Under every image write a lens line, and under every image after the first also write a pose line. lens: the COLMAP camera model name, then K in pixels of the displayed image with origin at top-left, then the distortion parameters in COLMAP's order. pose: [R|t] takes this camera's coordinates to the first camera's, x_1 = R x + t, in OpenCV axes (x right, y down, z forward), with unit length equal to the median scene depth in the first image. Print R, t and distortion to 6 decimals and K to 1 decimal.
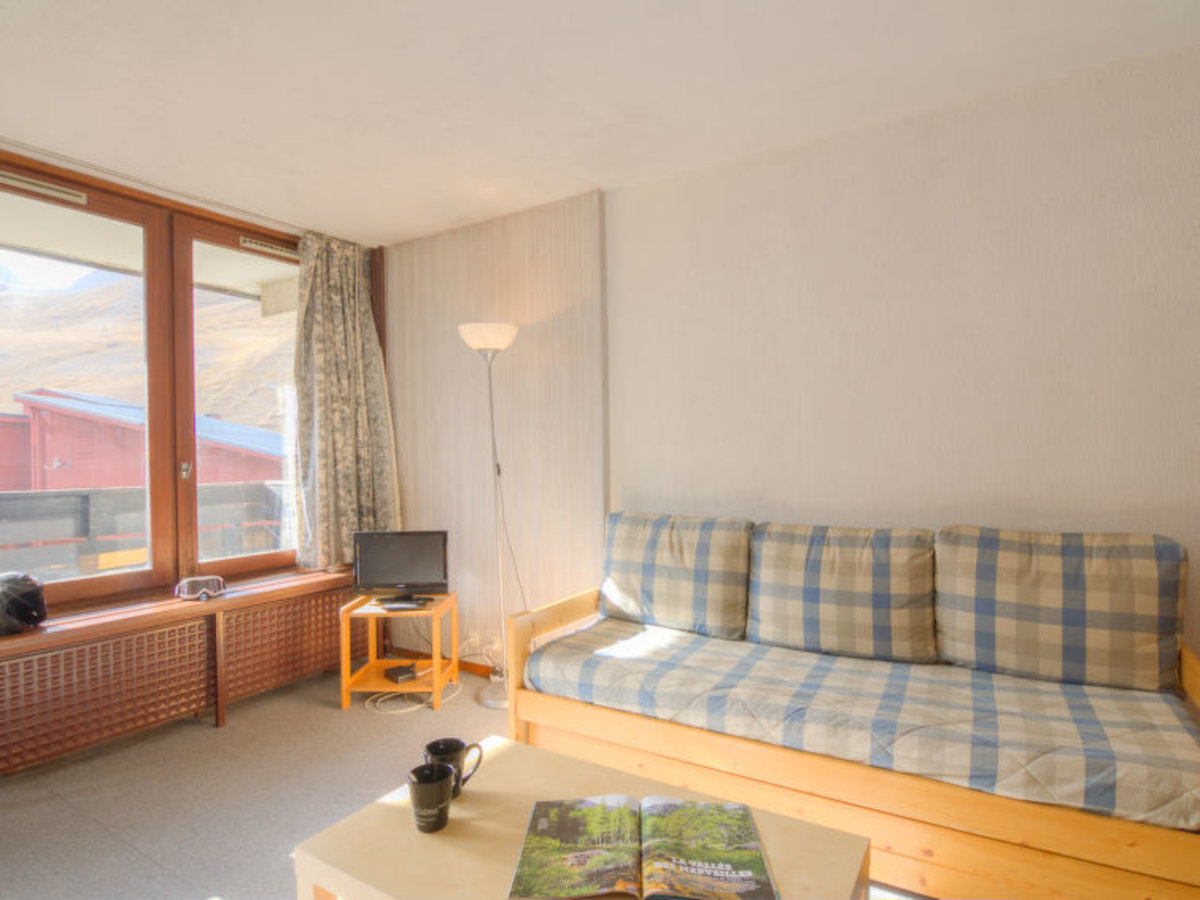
lens RADIAL K [[648.5, 0, 596.2], [0, 648.5, 452.6], [0, 0, 1]] dist [0.016253, -0.026521]
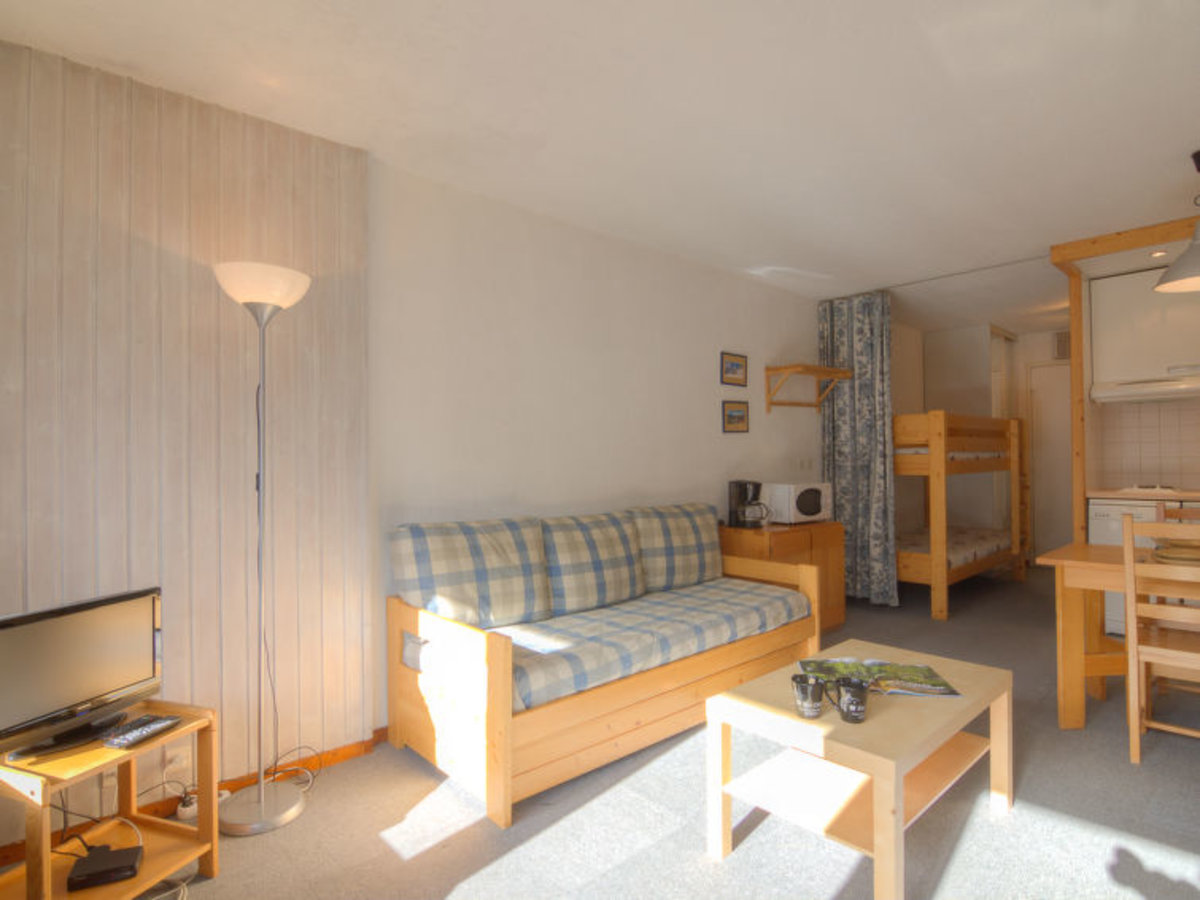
lens RADIAL K [[648.5, 0, 596.2], [0, 648.5, 452.6], [0, 0, 1]] dist [0.016253, -0.026521]
pose [[0.274425, 0.025111, 0.961280, -0.883482], [0.003125, 0.999630, -0.027005, 0.018793], [-0.961603, 0.010415, 0.274245, 0.576931]]
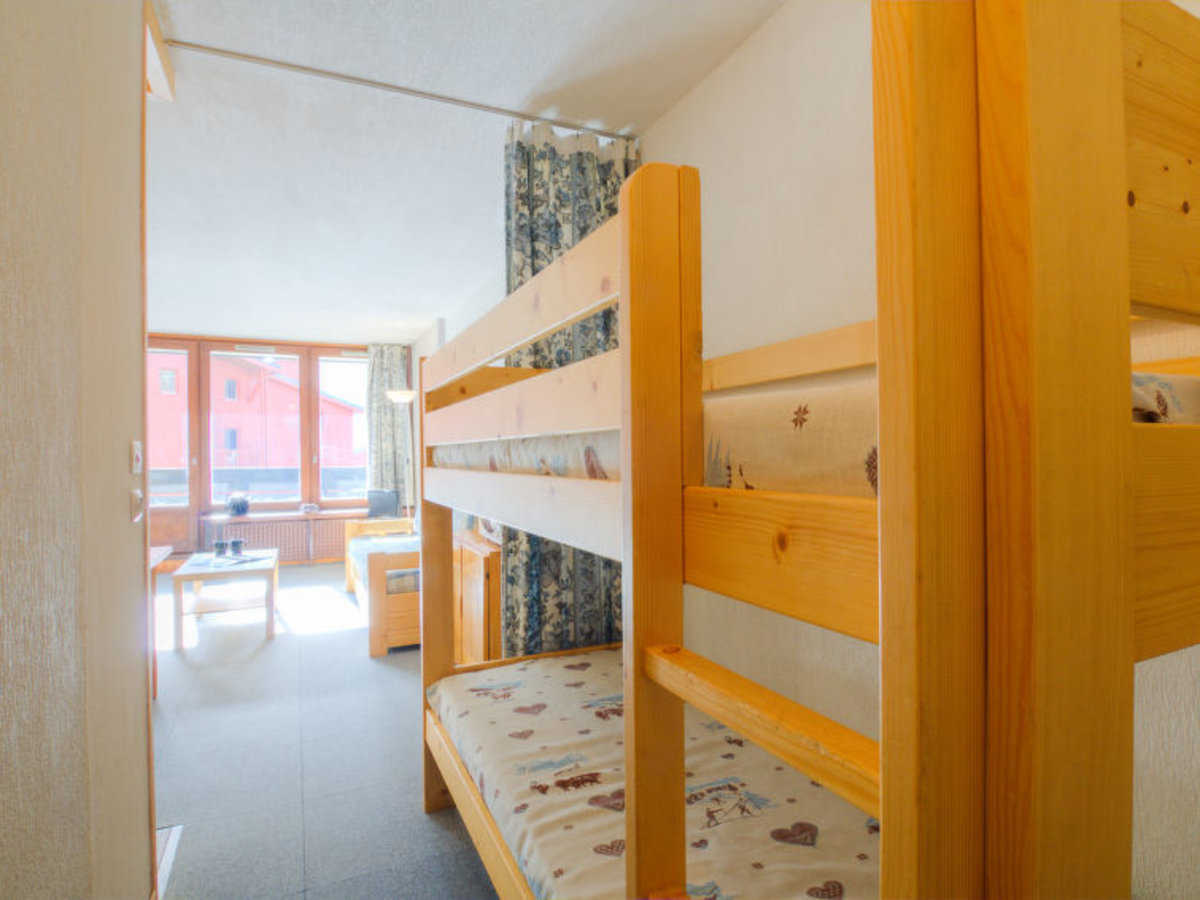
lens RADIAL K [[648.5, 0, 596.2], [0, 648.5, 452.6], [0, 0, 1]] dist [0.016253, -0.026521]
pose [[0.836547, 0.008872, -0.547823, 1.473430], [-0.002524, 0.999921, 0.012339, -0.026869], [0.547889, -0.008939, 0.836503, -0.378152]]
